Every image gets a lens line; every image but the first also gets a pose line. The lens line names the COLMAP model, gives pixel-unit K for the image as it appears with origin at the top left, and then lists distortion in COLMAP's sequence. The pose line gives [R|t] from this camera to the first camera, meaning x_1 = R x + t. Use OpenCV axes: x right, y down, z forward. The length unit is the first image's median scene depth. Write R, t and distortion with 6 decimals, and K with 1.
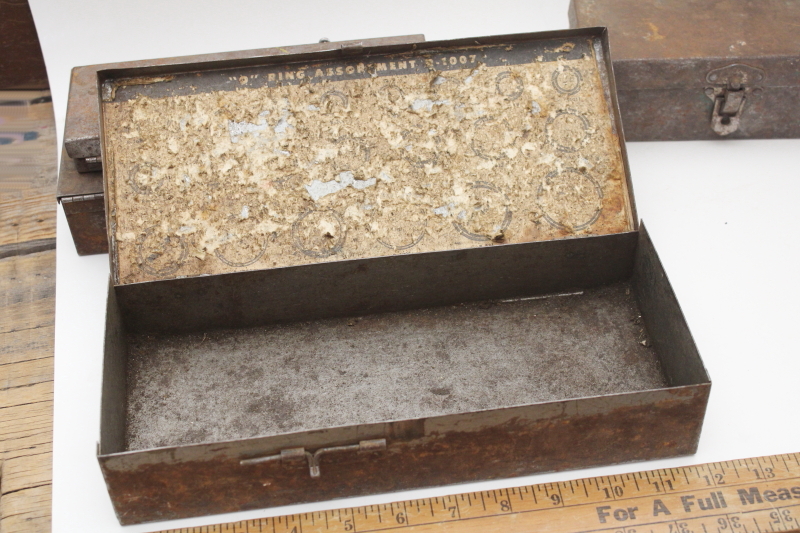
lens RADIAL K [[1104.3, 0, 396.4], [0, 1104.3, 335.4], [0, 0, 1]] dist [-0.047029, 0.043132]
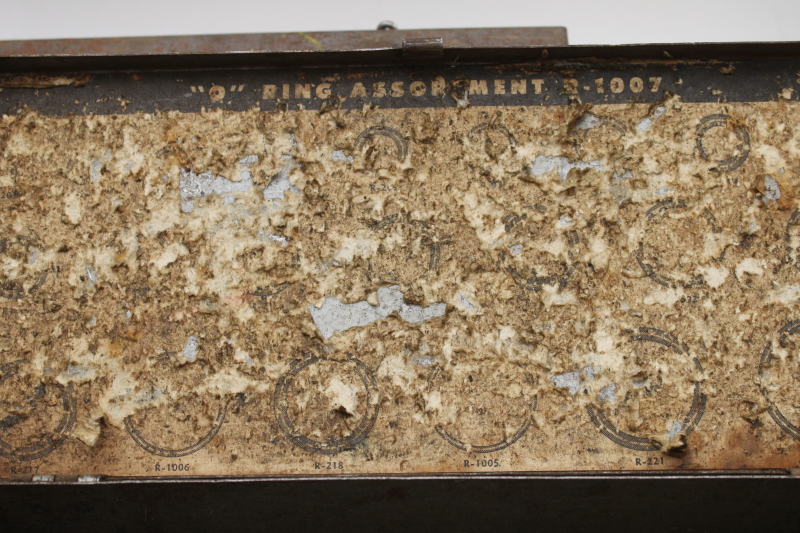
lens RADIAL K [[1104.3, 0, 396.4], [0, 1104.3, 335.4], [0, 0, 1]] dist [-0.047029, 0.043132]
pose [[0.991327, 0.094463, -0.091360, 0.007057], [-0.091855, 0.995247, 0.032355, -0.142049], [0.093983, -0.023683, 0.995292, 0.480231]]
